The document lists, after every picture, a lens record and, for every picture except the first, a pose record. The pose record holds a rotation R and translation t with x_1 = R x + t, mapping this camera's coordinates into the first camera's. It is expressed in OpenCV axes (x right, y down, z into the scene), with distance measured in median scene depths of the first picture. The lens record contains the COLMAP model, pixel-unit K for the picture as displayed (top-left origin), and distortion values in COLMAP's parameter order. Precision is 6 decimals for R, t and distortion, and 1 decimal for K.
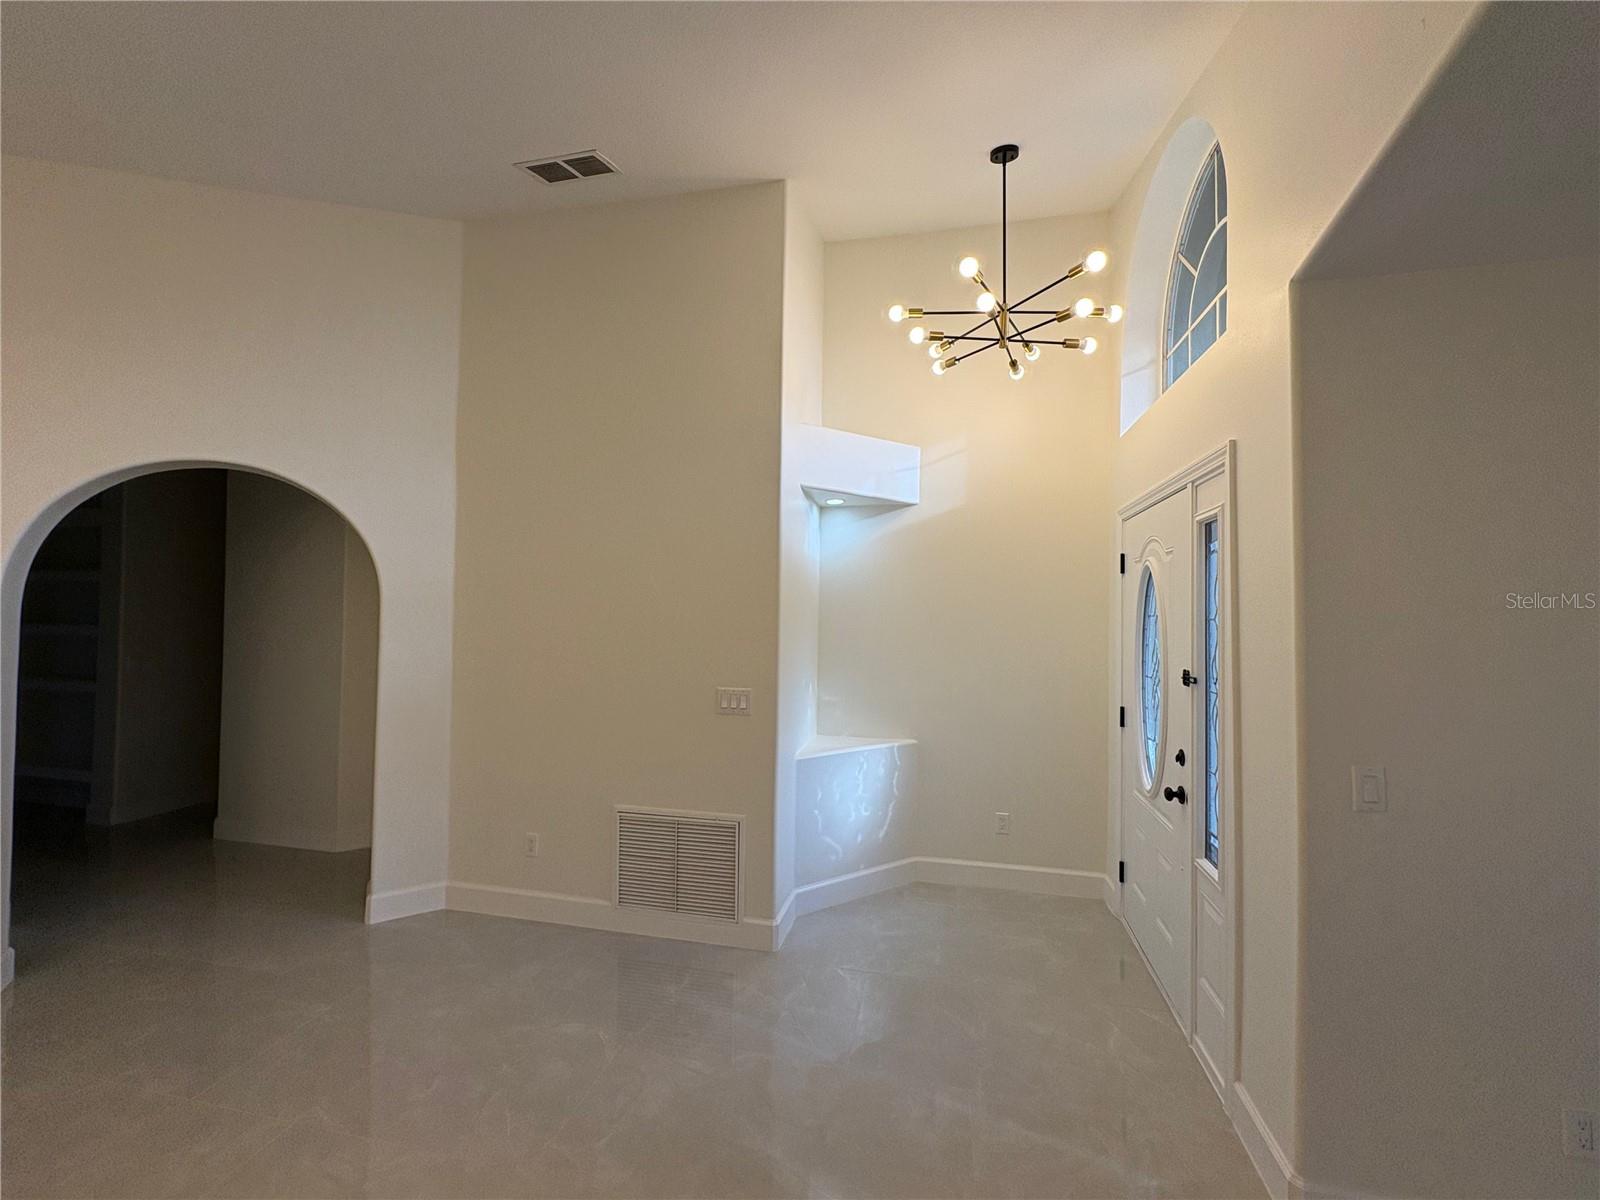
lens RADIAL K [[637.4, 0, 800.0], [0, 637.4, 600.0], [0, 0, 1]] dist [0.001778, -0.000233]
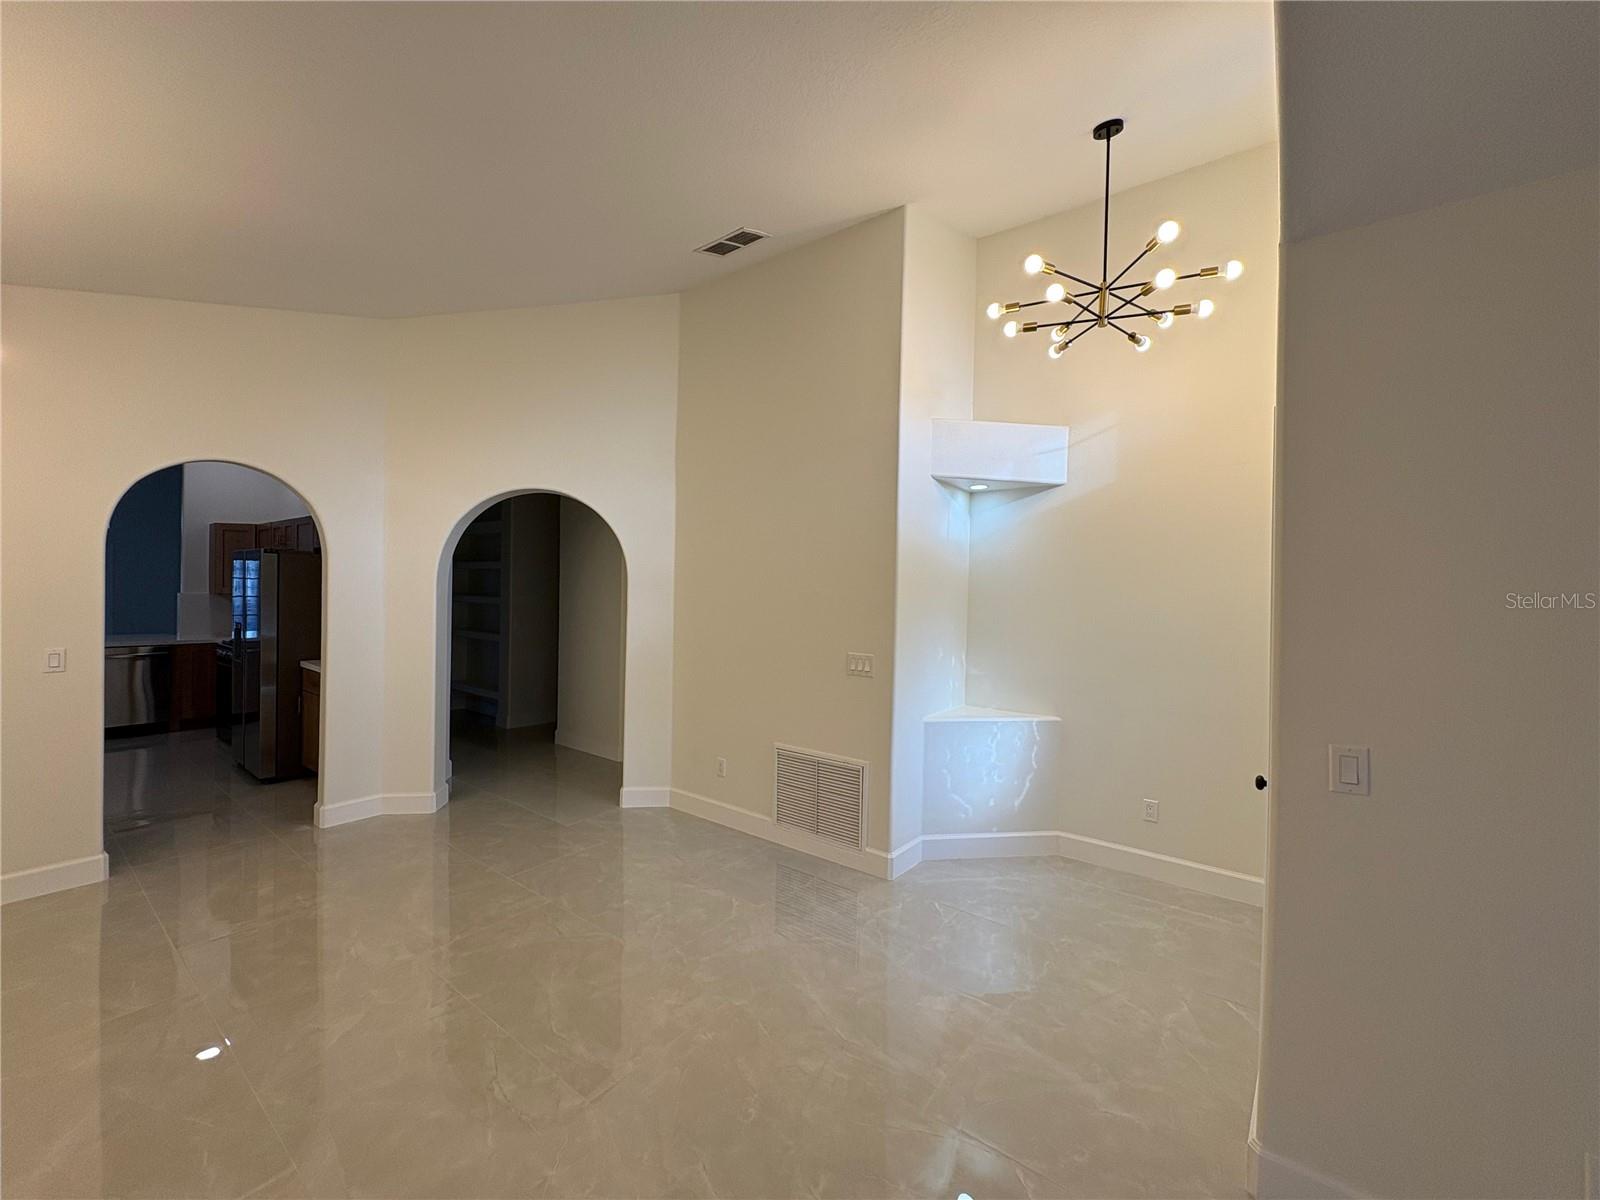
lens RADIAL K [[637.4, 0, 800.0], [0, 637.4, 600.0], [0, 0, 1]] dist [0.001778, -0.000233]
pose [[0.905284, 0.011443, -0.424652, 0.282476], [-0.001230, 0.999704, 0.024316, 0.009785], [0.424804, -0.021490, 0.905030, -0.107716]]
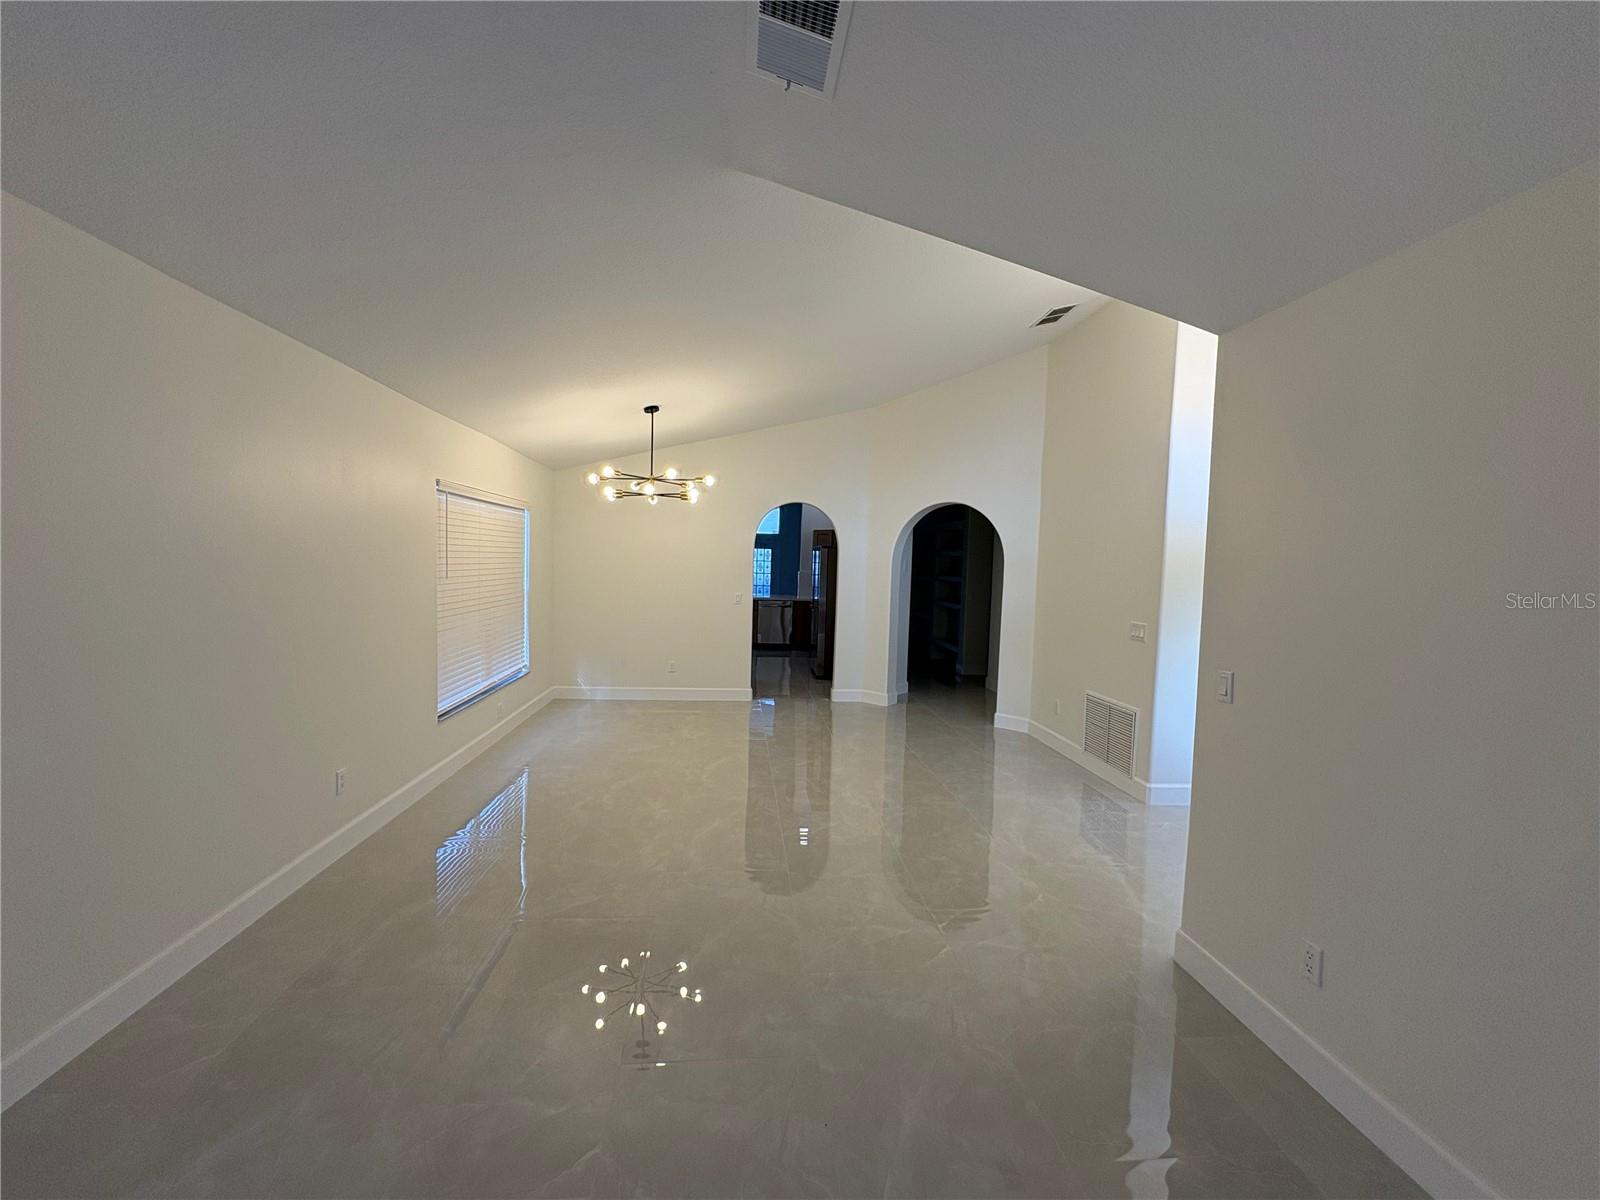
lens RADIAL K [[637.4, 0, 800.0], [0, 637.4, 600.0], [0, 0, 1]] dist [0.001778, -0.000233]
pose [[0.306455, 0.050694, -0.950534, 1.006328], [-0.009639, 0.998695, 0.050155, 0.019300], [0.951836, -0.006208, 0.306544, -0.183387]]
